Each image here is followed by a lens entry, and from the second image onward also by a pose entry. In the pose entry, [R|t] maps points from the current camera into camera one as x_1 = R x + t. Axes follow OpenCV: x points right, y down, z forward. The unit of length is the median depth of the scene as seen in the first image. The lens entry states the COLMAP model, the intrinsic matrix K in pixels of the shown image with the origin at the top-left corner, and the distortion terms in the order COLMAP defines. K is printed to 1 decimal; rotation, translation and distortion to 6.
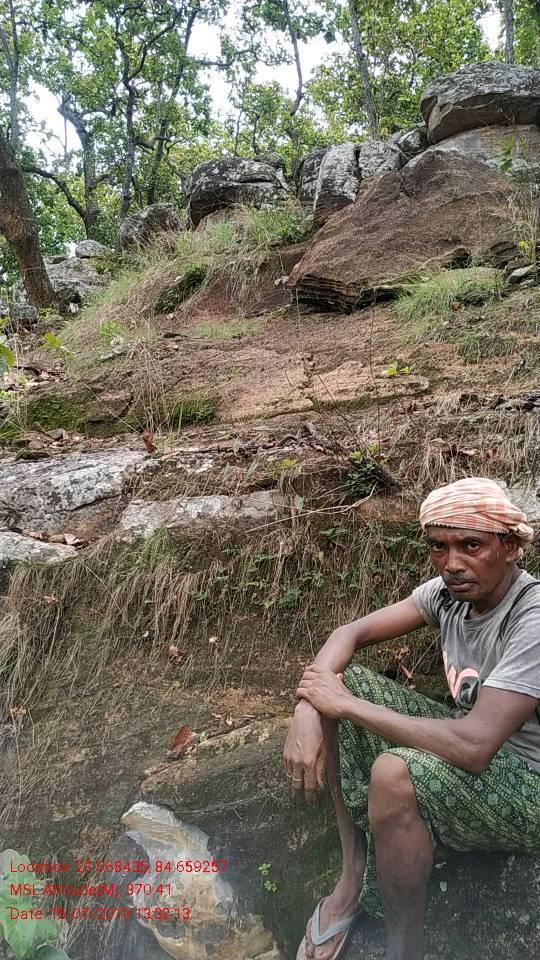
lens RADIAL K [[685.2, 0, 271.9], [0, 685.2, 481.0], [0, 0, 1]] dist [0.019137, -0.035991]
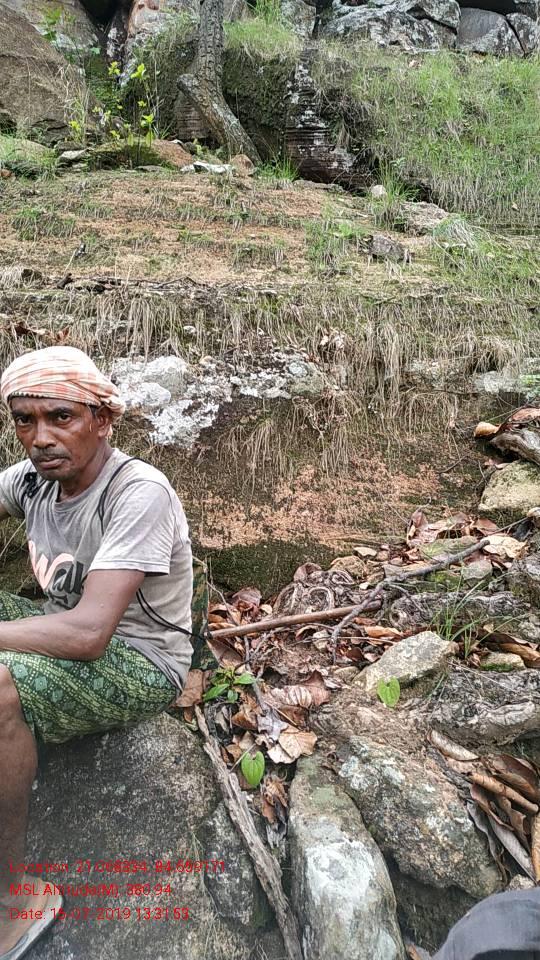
lens RADIAL K [[674.3, 0, 263.1], [0, 674.3, 491.3], [0, 0, 1]] dist [0.010246, -0.026735]
pose [[0.805329, -0.075033, 0.588061, -0.019436], [-0.010573, 0.989982, 0.140796, 0.059752], [-0.592734, -0.119605, 0.796468, 0.137513]]
